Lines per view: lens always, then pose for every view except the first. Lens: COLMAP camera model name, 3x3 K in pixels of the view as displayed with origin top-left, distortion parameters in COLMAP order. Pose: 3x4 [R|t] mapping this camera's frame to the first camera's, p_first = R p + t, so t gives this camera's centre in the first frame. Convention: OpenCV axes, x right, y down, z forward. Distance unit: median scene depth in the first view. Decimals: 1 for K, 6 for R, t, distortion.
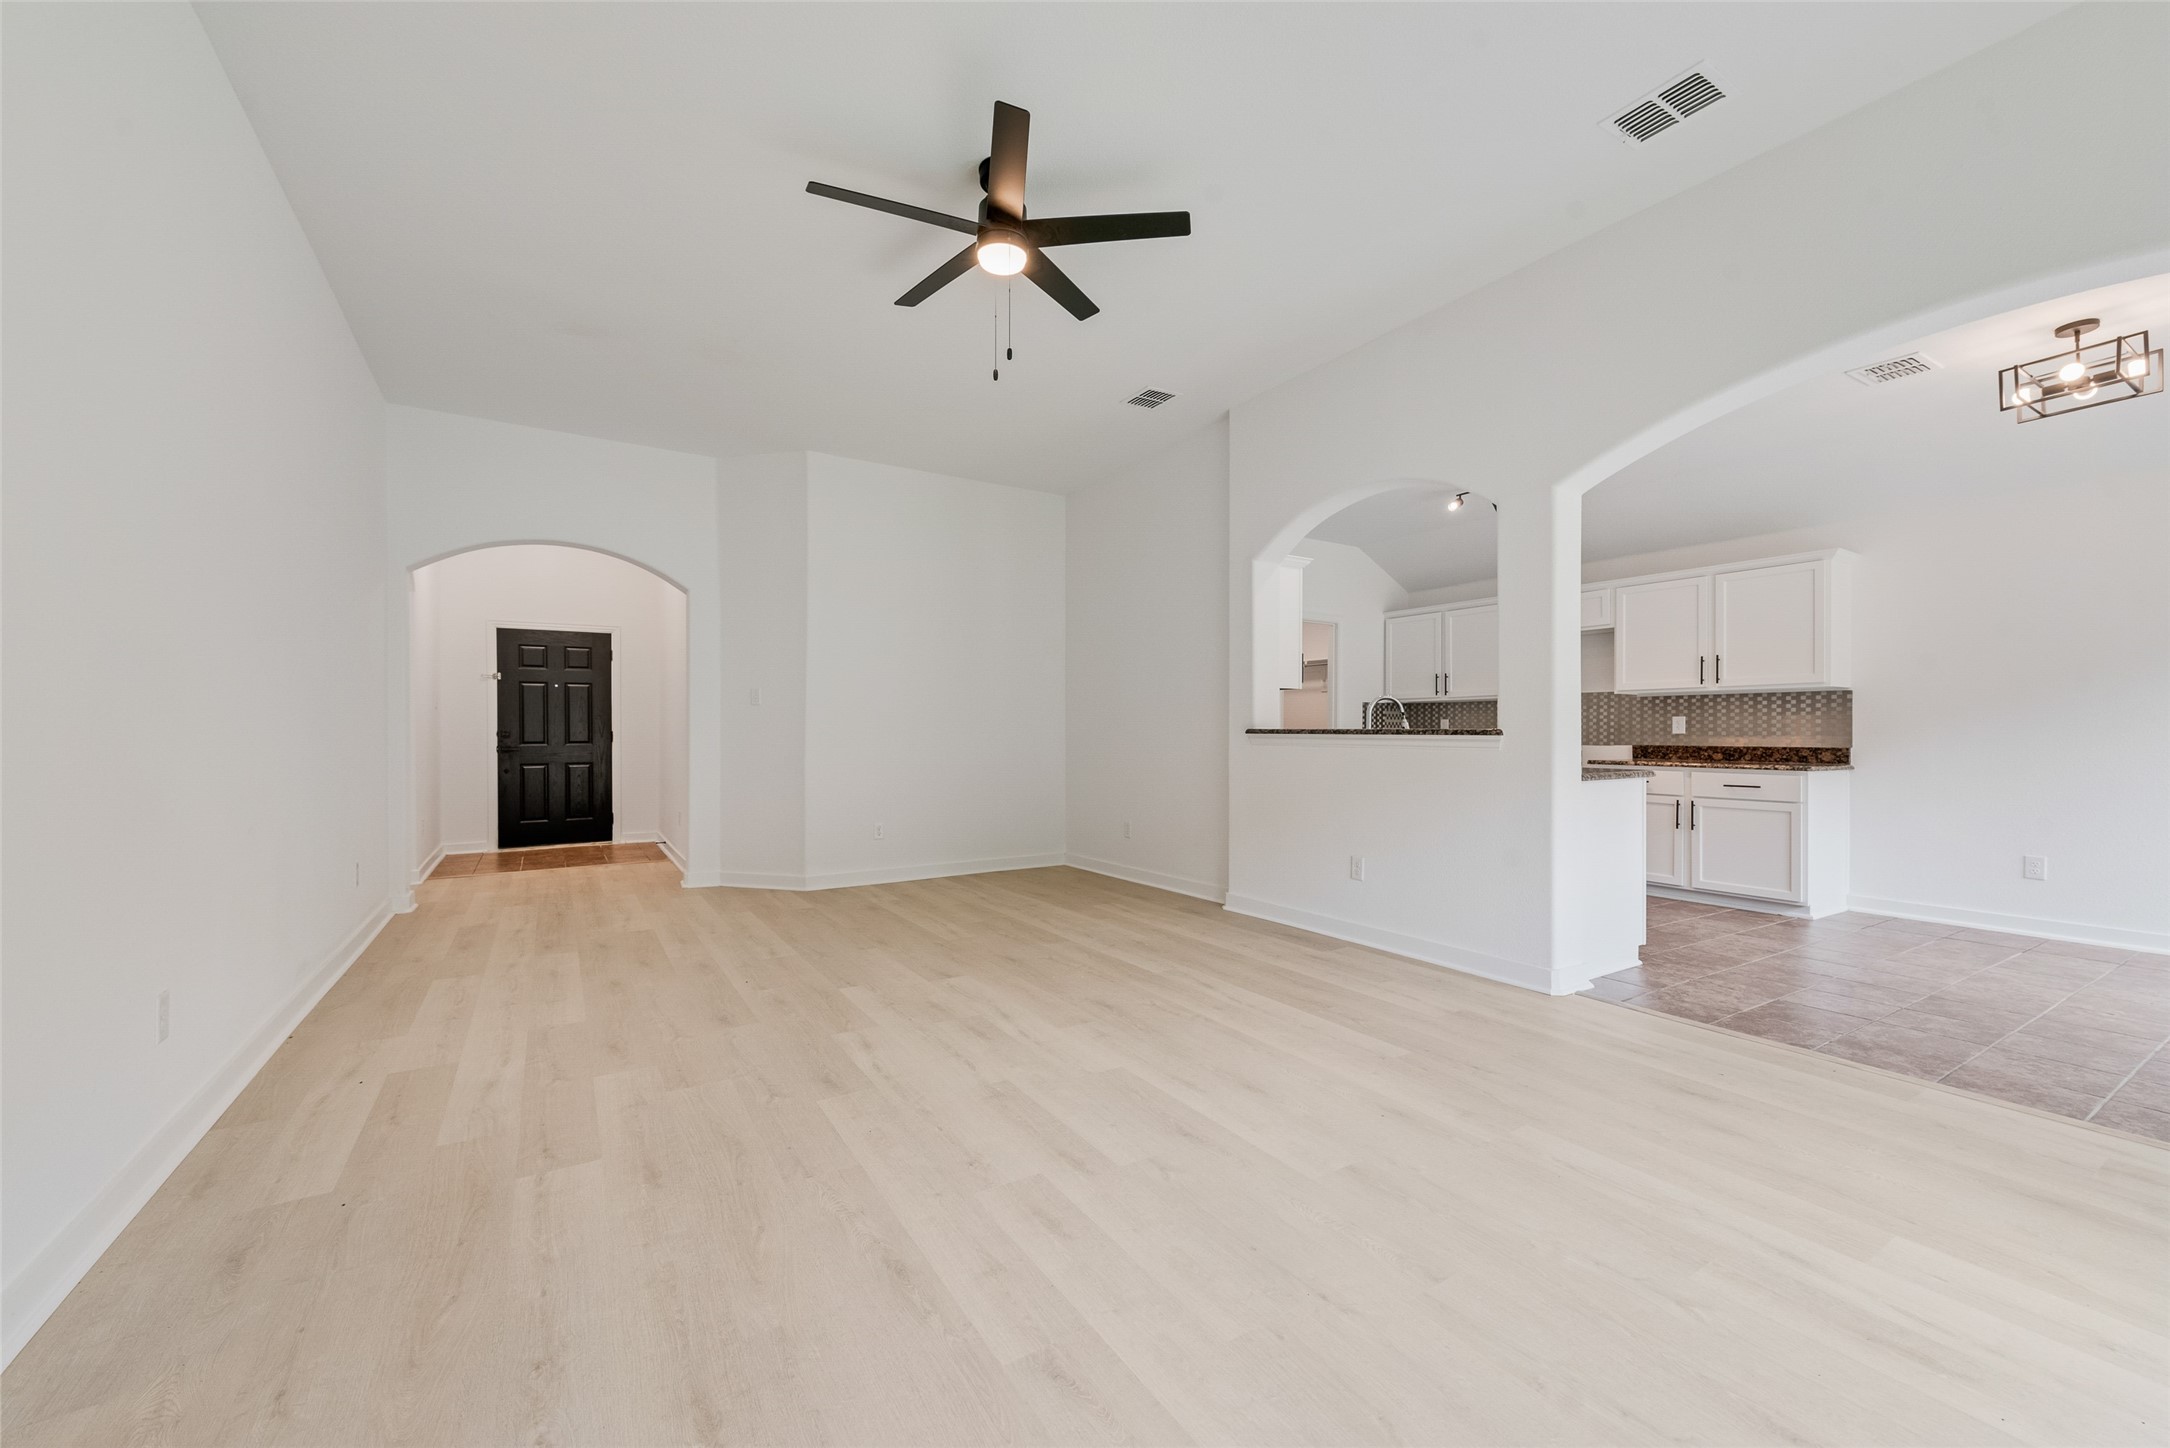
lens RADIAL K [[855.5, 0, 1081.8], [0, 855.5, 730.2], [0, 0, 1]] dist [0.020121, -0.005719]
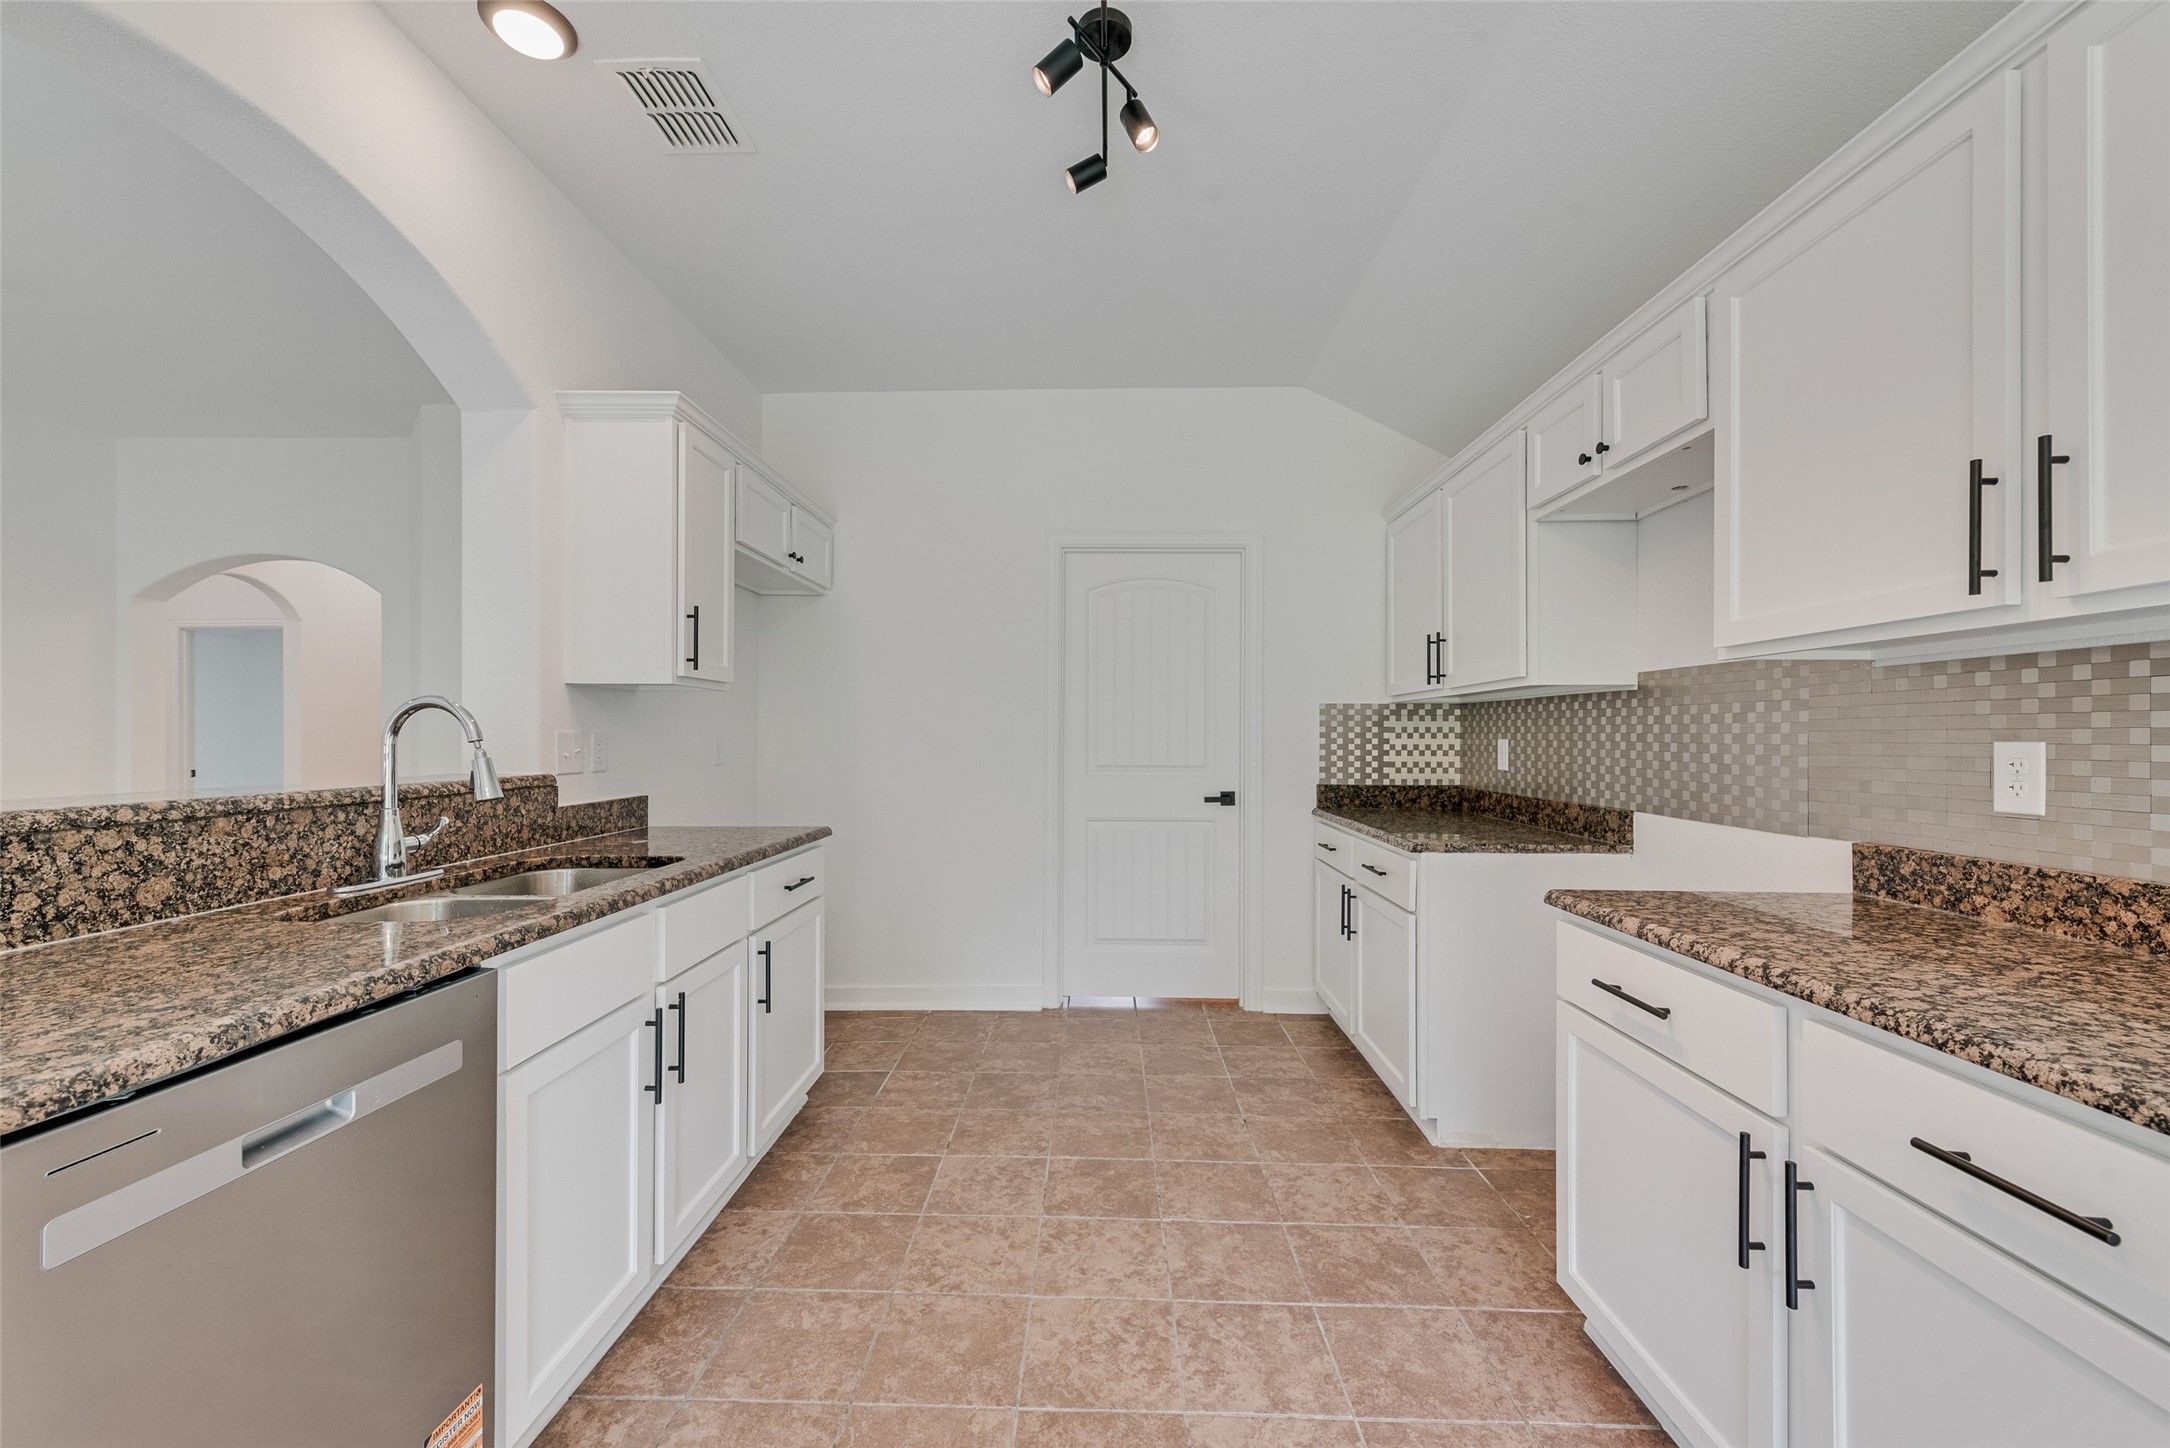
lens RADIAL K [[852.5, 0, 1080.0], [0, 852.5, 736.1], [0, 0, 1]] dist [0.019702, -0.005779]
pose [[0.834707, -0.003122, -0.550685, 0.651545], [0.002164, 0.999995, -0.002390, -0.018788], [0.550690, 0.000803, 0.834709, 0.704572]]
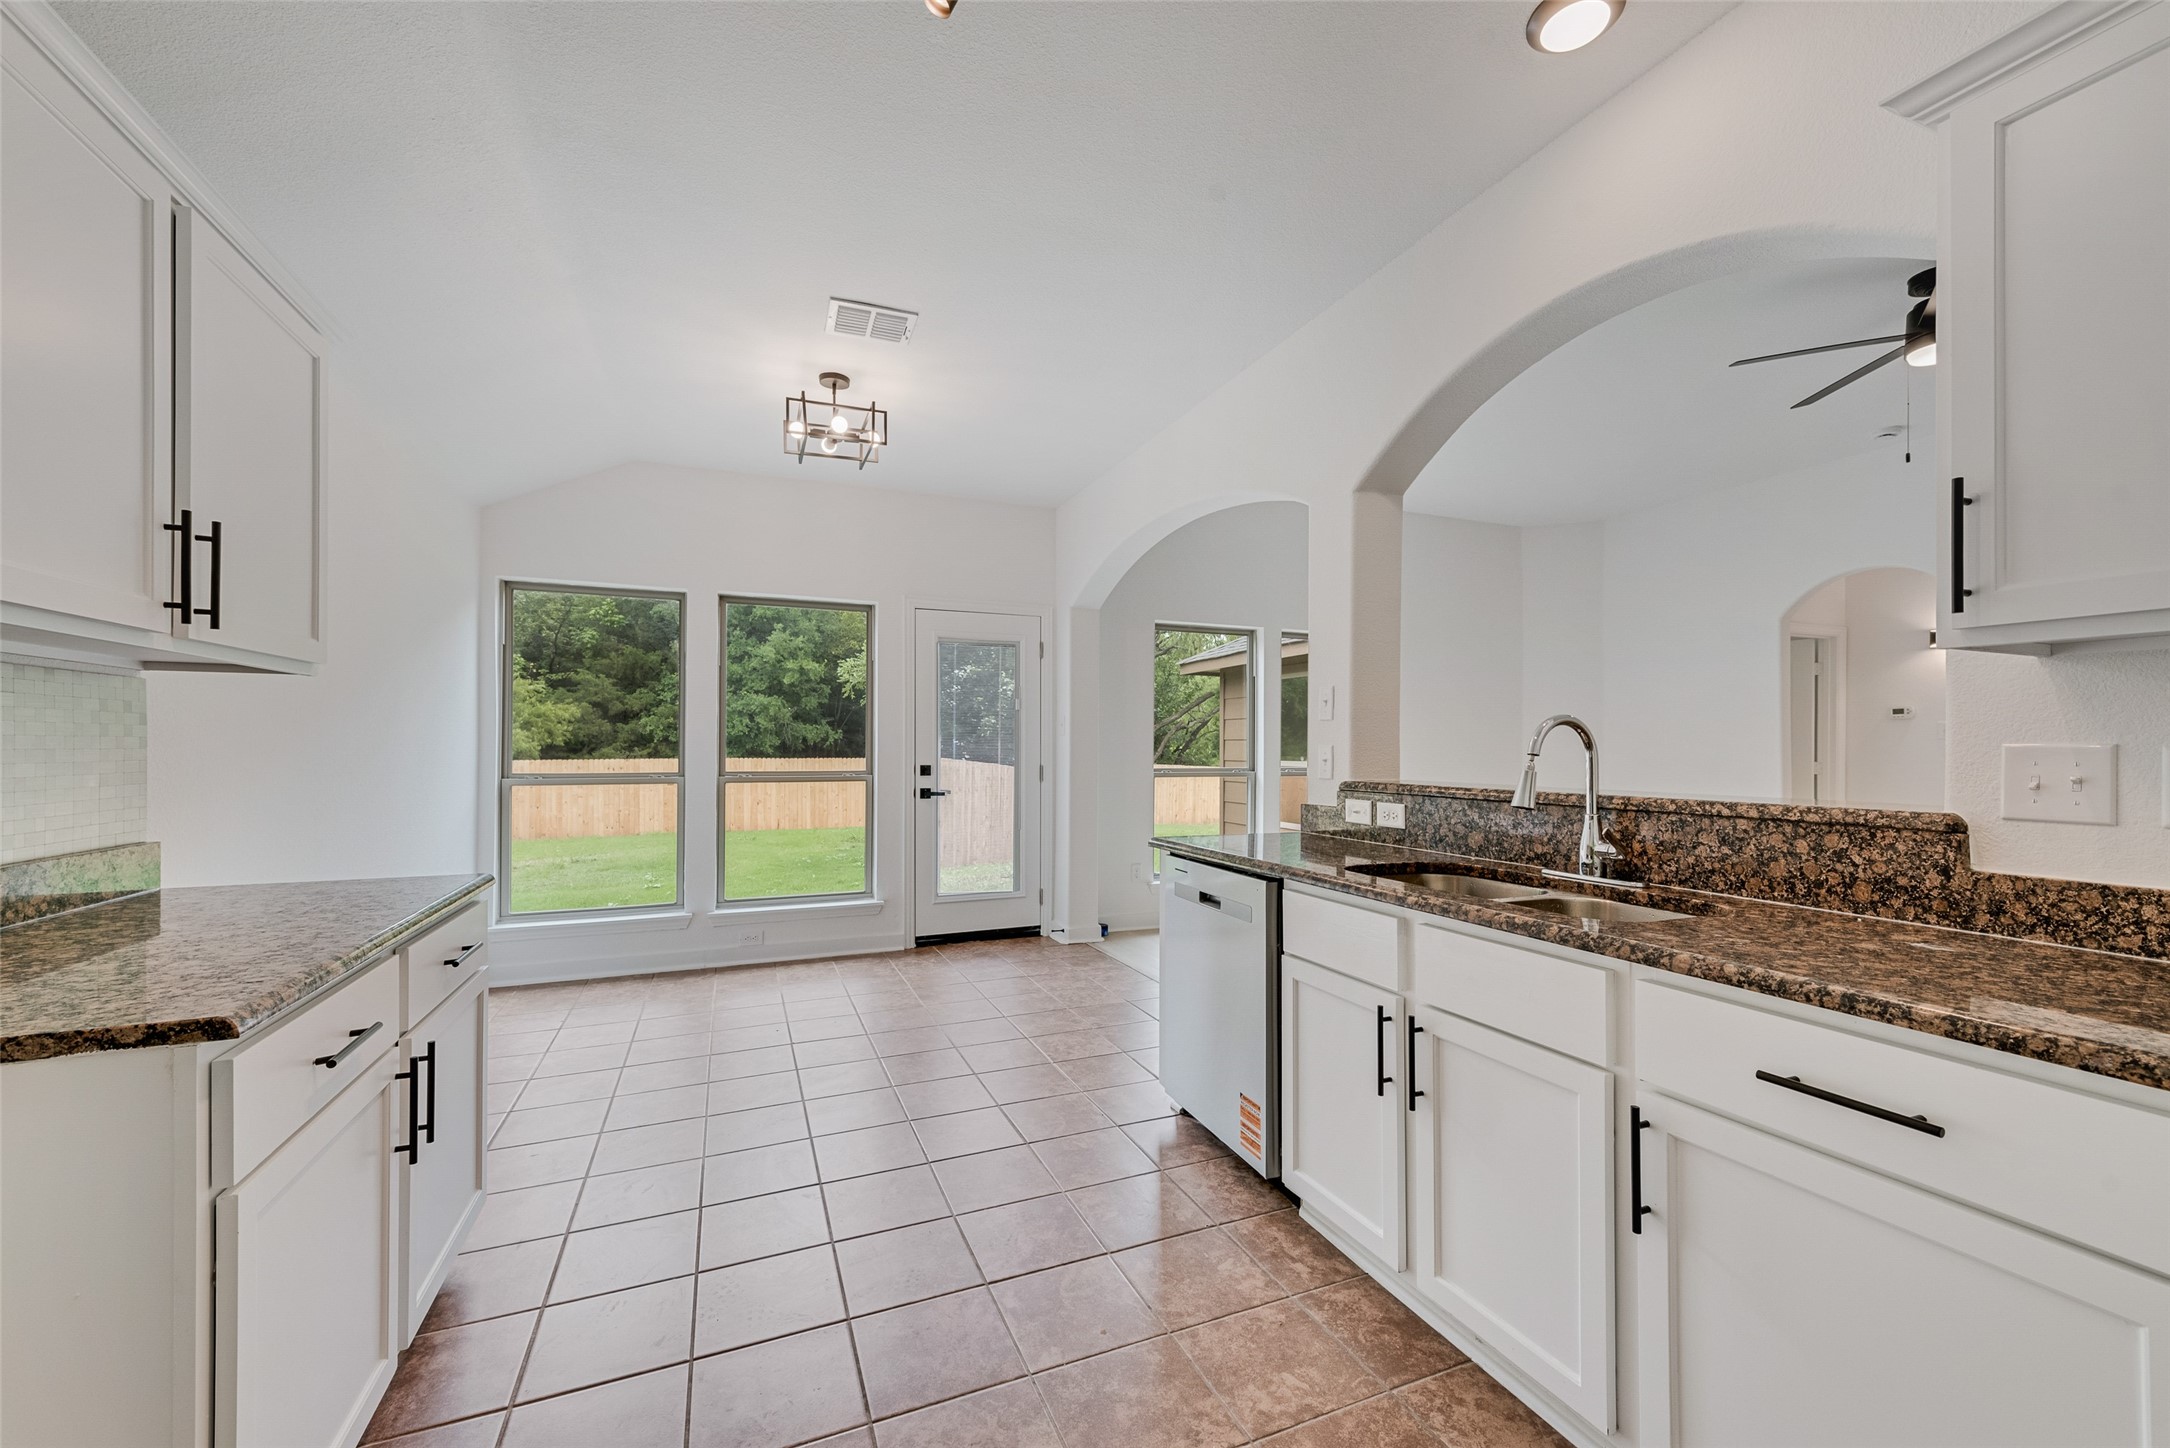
lens RADIAL K [[864.1, 0, 1092.1], [0, 864.1, 757.3], [0, 0, 1]] dist [0.001608, -0.000084]
pose [[-0.987755, -0.007774, 0.155818, 0.418684], [-0.006154, 0.999922, 0.010875, -0.019703], [-0.155891, 0.009783, -0.987726, 1.207149]]
